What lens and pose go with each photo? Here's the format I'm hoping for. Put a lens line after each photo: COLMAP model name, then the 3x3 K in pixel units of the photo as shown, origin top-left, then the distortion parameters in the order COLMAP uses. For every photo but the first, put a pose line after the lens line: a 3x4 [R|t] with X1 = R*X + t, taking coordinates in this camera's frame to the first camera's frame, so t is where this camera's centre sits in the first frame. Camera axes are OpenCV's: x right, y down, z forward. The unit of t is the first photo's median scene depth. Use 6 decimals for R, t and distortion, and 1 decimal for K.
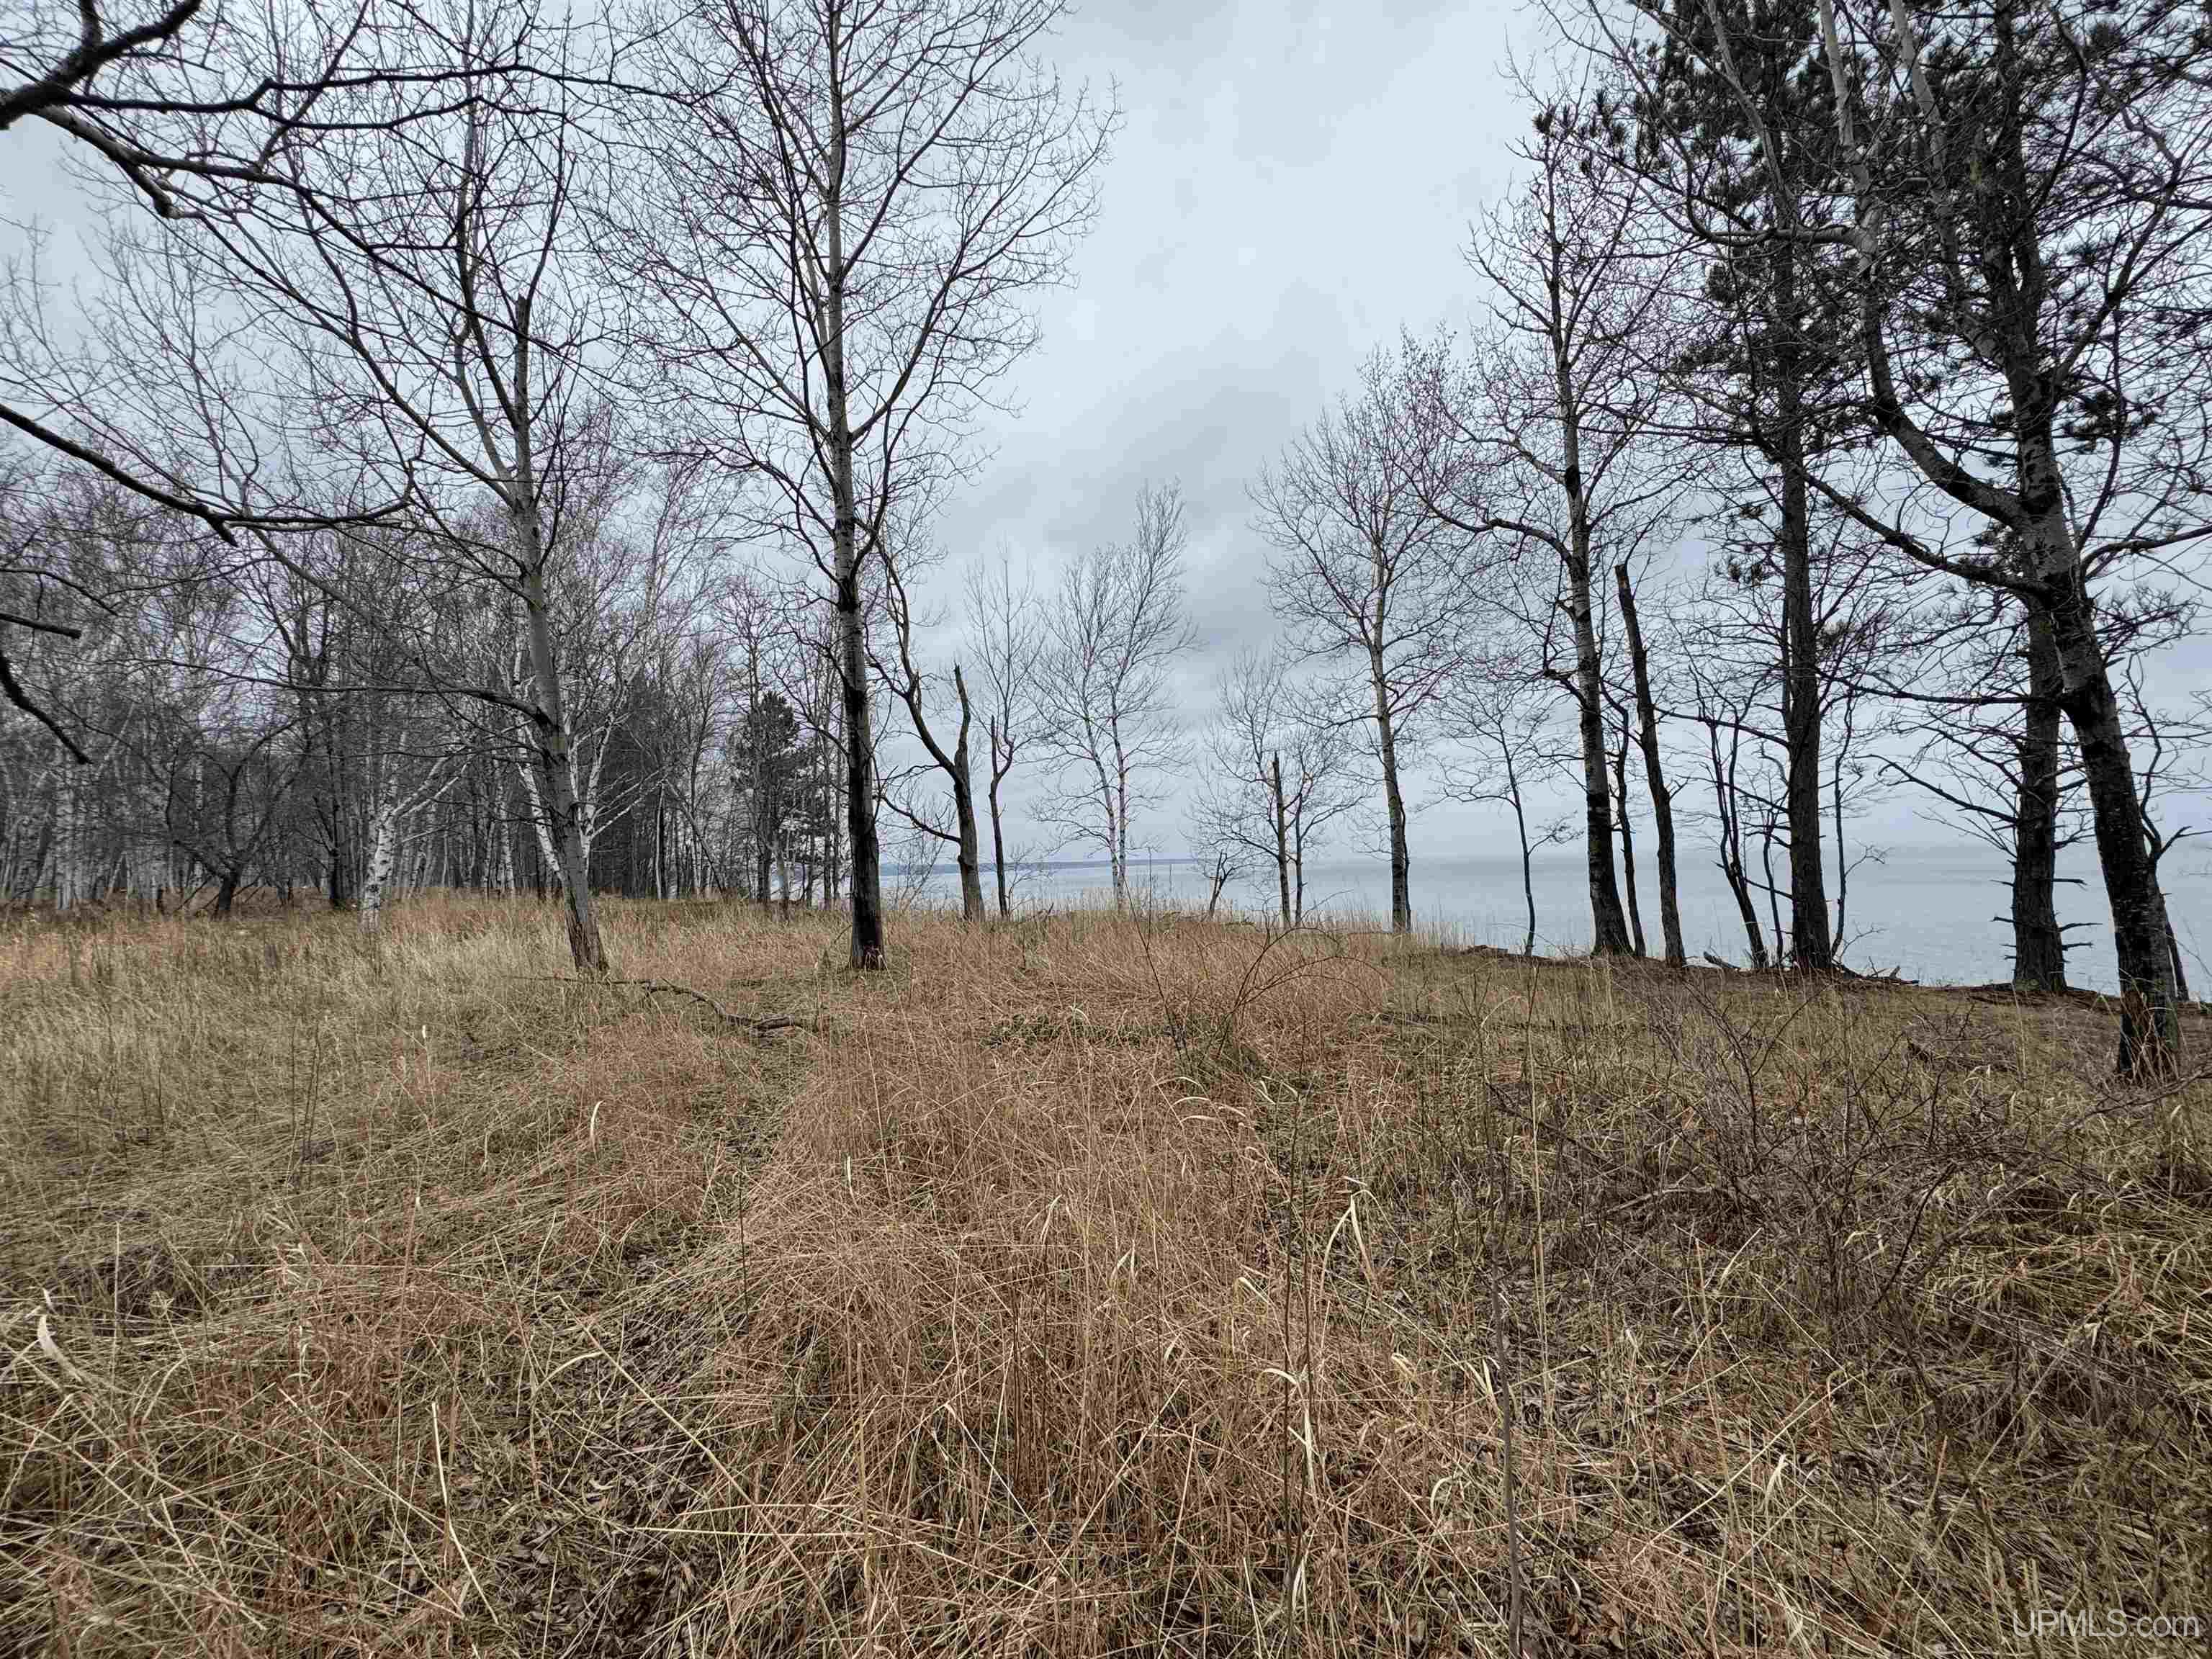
lens RADIAL K [[877.7, 0, 1106.5], [0, 877.7, 828.1], [0, 0, 1]] dist [-0.002868, 0.000354]
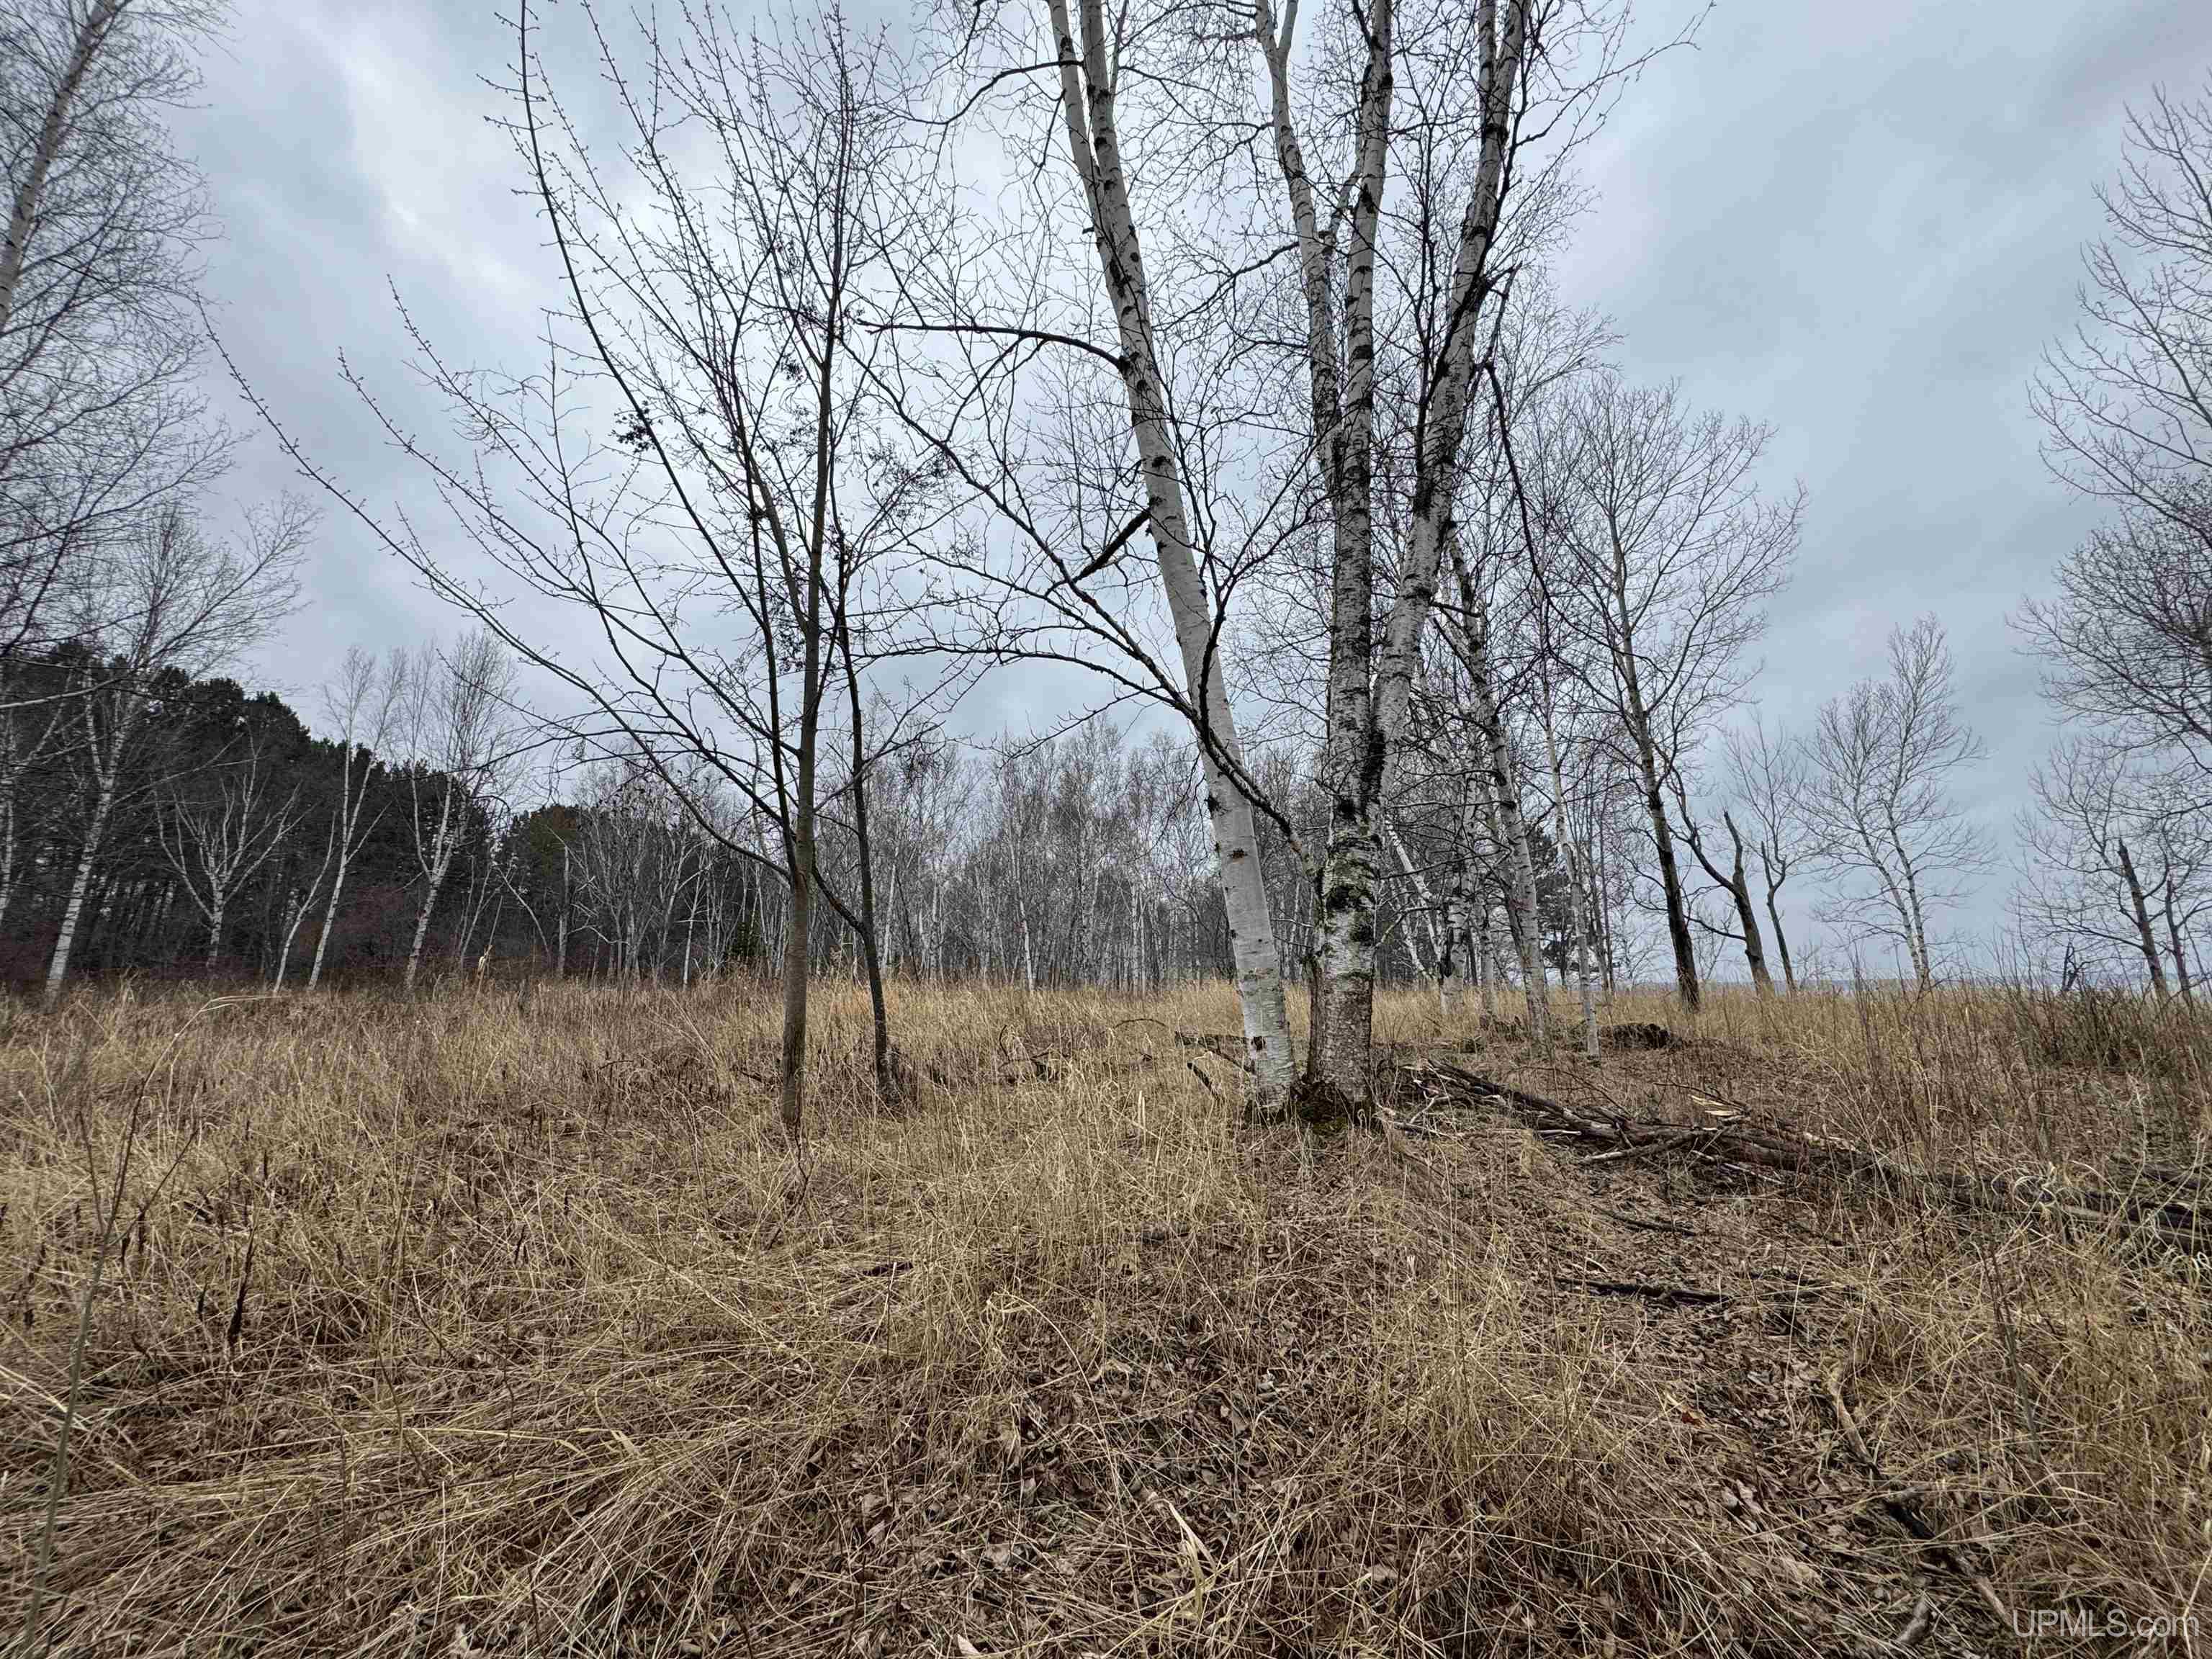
lens RADIAL K [[877.7, 0, 1106.5], [0, 877.7, 828.1], [0, 0, 1]] dist [-0.002868, 0.000354]
pose [[0.709276, -0.120872, -0.694491, 0.075490], [0.027986, 0.989241, -0.143590, 0.009148], [0.704375, 0.082409, 0.705028, -0.530739]]
